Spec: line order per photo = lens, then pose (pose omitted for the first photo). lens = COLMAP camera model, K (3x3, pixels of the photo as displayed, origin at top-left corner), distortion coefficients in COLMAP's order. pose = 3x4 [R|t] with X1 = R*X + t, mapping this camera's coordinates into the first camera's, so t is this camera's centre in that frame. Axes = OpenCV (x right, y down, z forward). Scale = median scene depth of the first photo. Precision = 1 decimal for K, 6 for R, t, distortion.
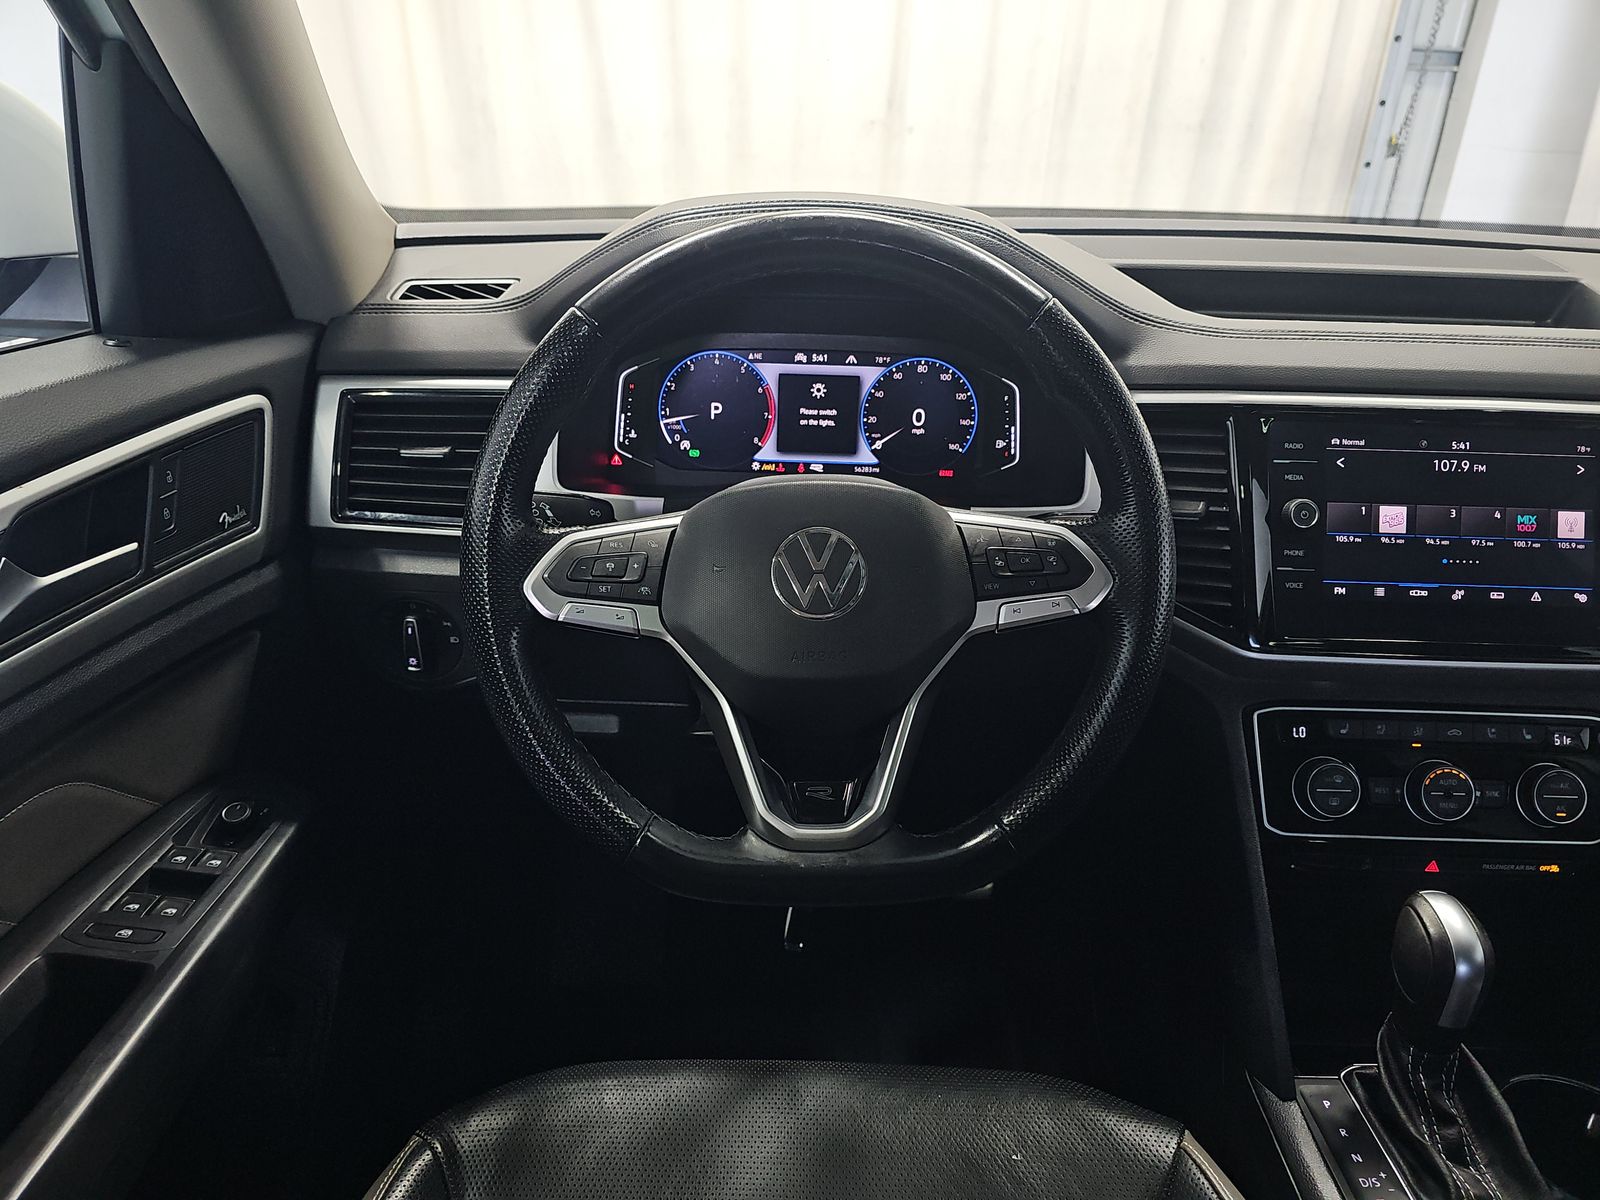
lens RADIAL K [[1094.5, 0, 785.9], [0, 1094.5, 630.2], [0, 0, 1]] dist [0.047732, -0.054708]
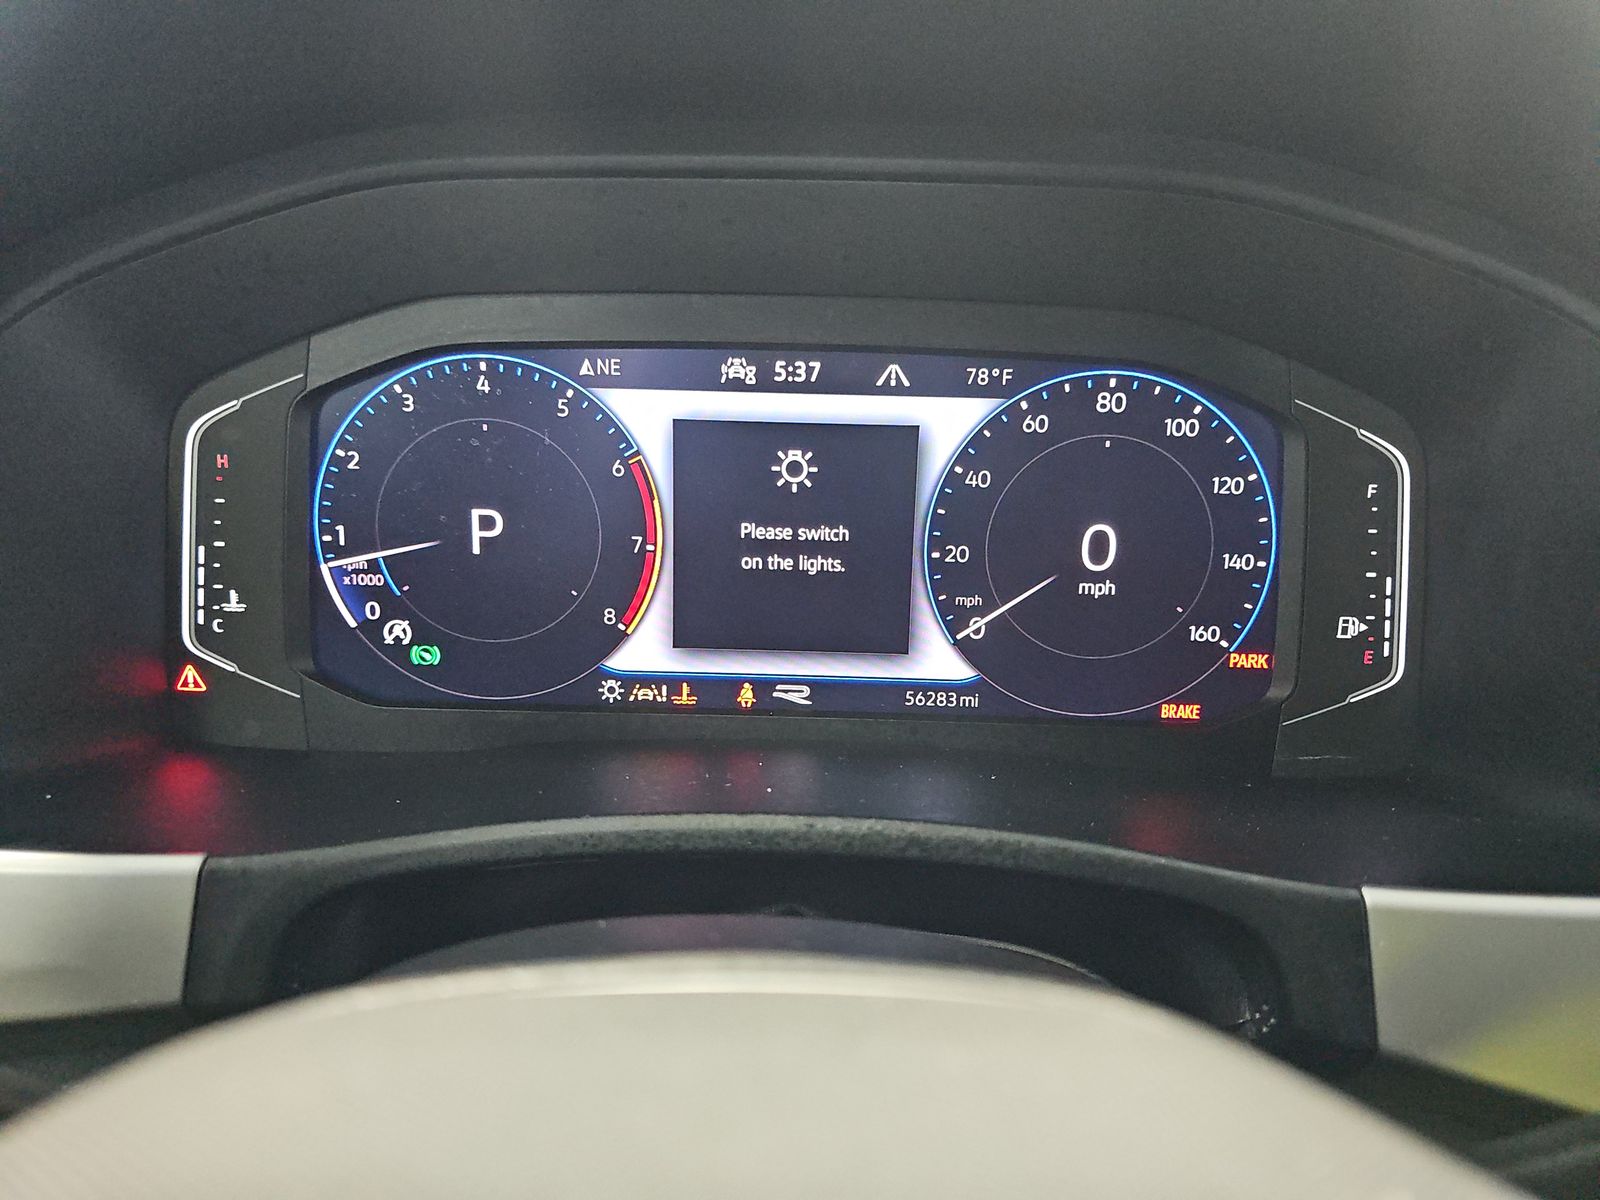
lens RADIAL K [[1094.5, 0, 790.2], [0, 1094.5, 600.0], [0, 0, 1]] dist [0.047732, -0.054708]
pose [[0.999889, -0.004692, -0.014170, 0.033253], [0.003063, 0.993601, -0.112904, -0.142969], [0.014609, 0.112848, 0.993505, 0.680021]]
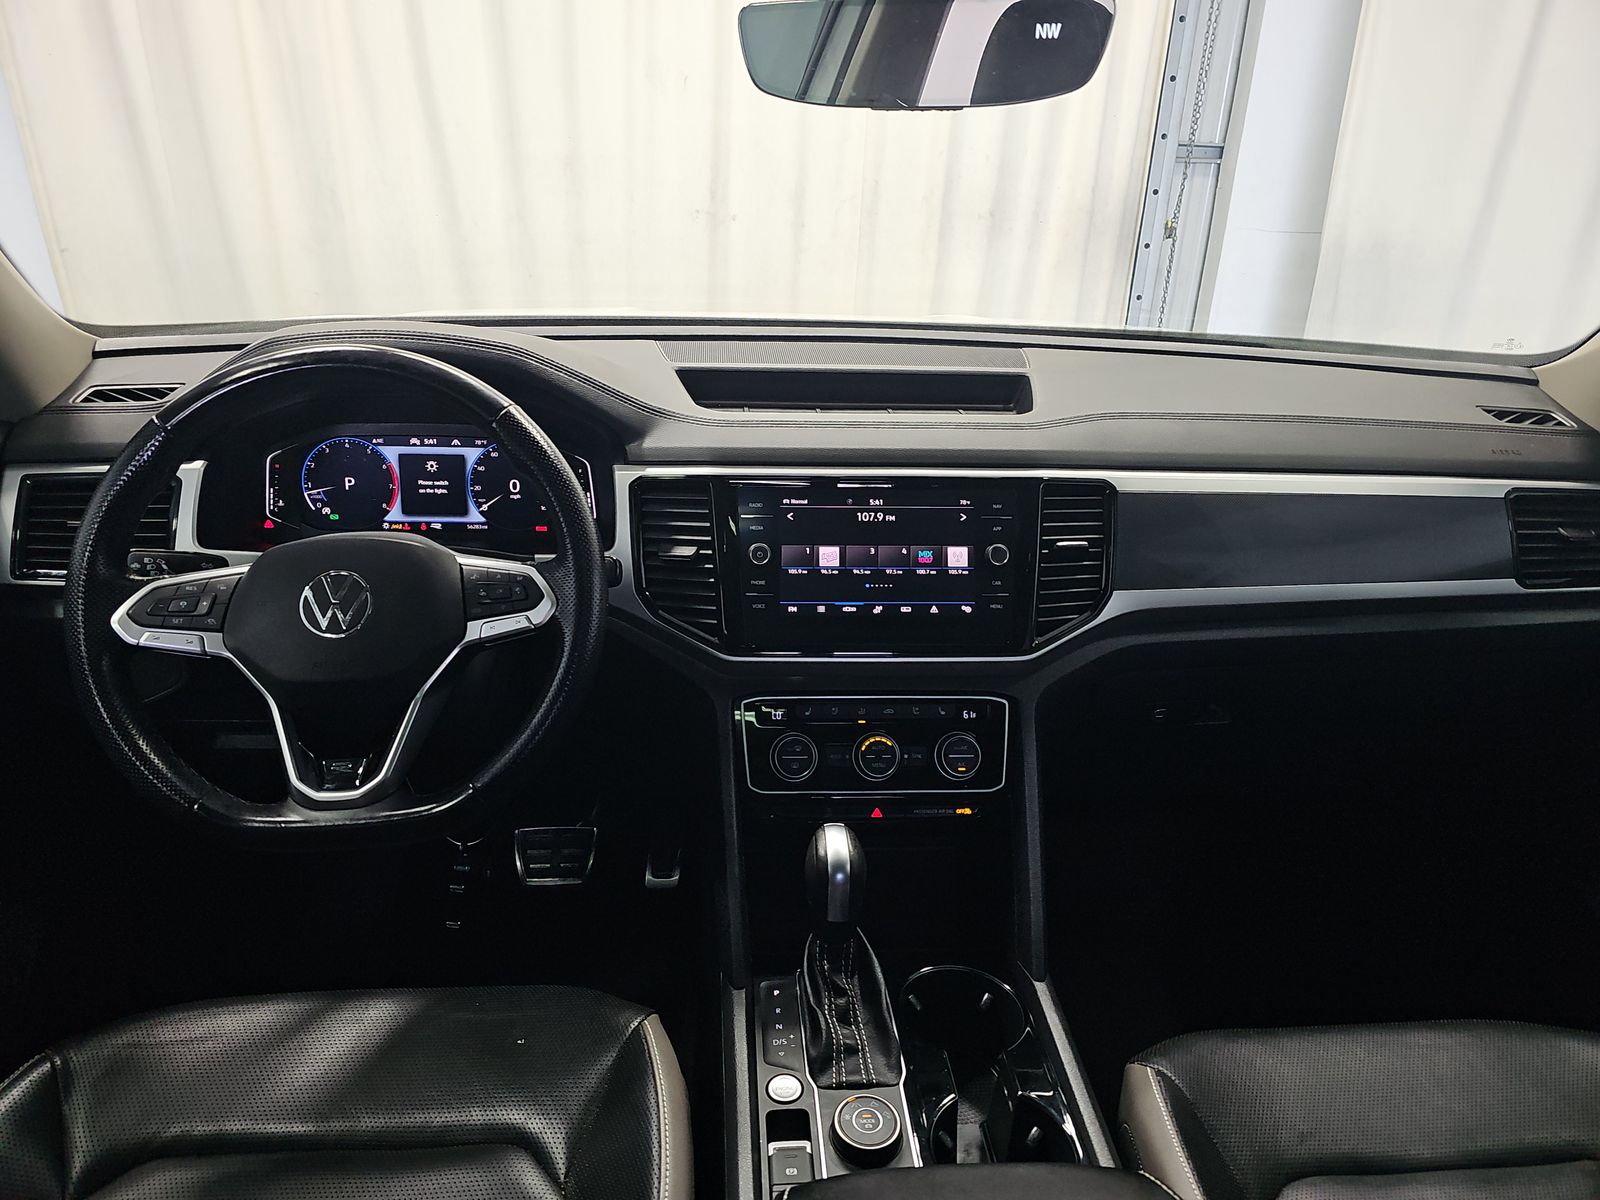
lens RADIAL K [[1094.5, 0, 804.1], [0, 1094.5, 597.9], [0, 0, 1]] dist [0.047732, -0.054708]
pose [[0.996139, -0.028628, 0.082993, 0.352249], [0.034884, 0.996577, -0.074947, 0.045045], [-0.080563, 0.077552, 0.993728, -0.295745]]
